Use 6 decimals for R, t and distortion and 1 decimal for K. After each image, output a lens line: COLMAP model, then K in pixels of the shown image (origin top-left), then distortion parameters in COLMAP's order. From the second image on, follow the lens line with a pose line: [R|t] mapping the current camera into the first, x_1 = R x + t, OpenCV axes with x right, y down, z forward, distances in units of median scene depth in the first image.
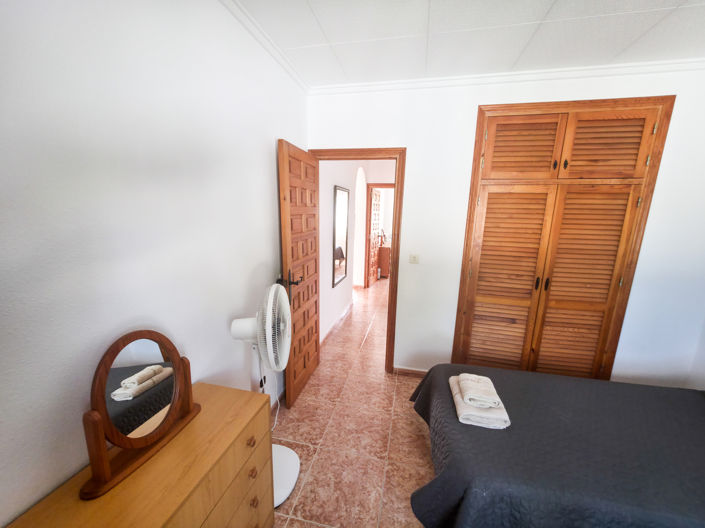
lens RADIAL K [[280.2, 0, 352.6], [0, 280.2, 267.5], [0, 0, 1]] dist [0.000642, 0.000383]
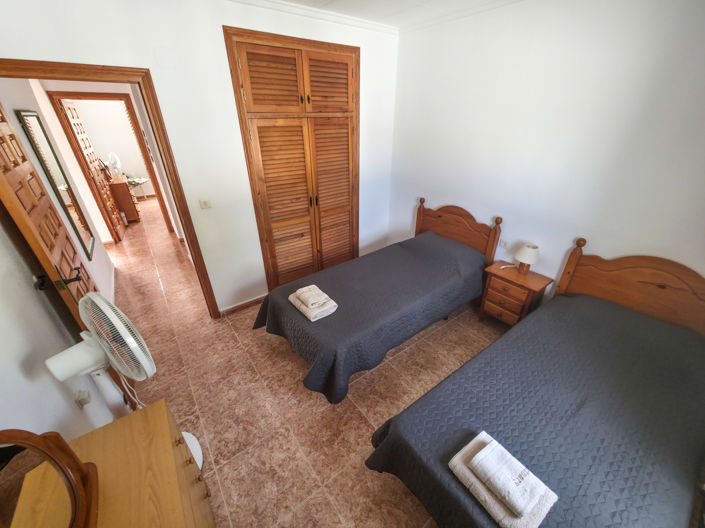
lens RADIAL K [[280.2, 0, 352.6], [0, 280.2, 267.5], [0, 0, 1]] dist [0.000642, 0.000383]
pose [[0.651438, -0.384381, 0.654125, -0.182021], [0.170550, 0.914288, 0.367410, -0.111362], [-0.739284, -0.127784, 0.661158, -0.033833]]
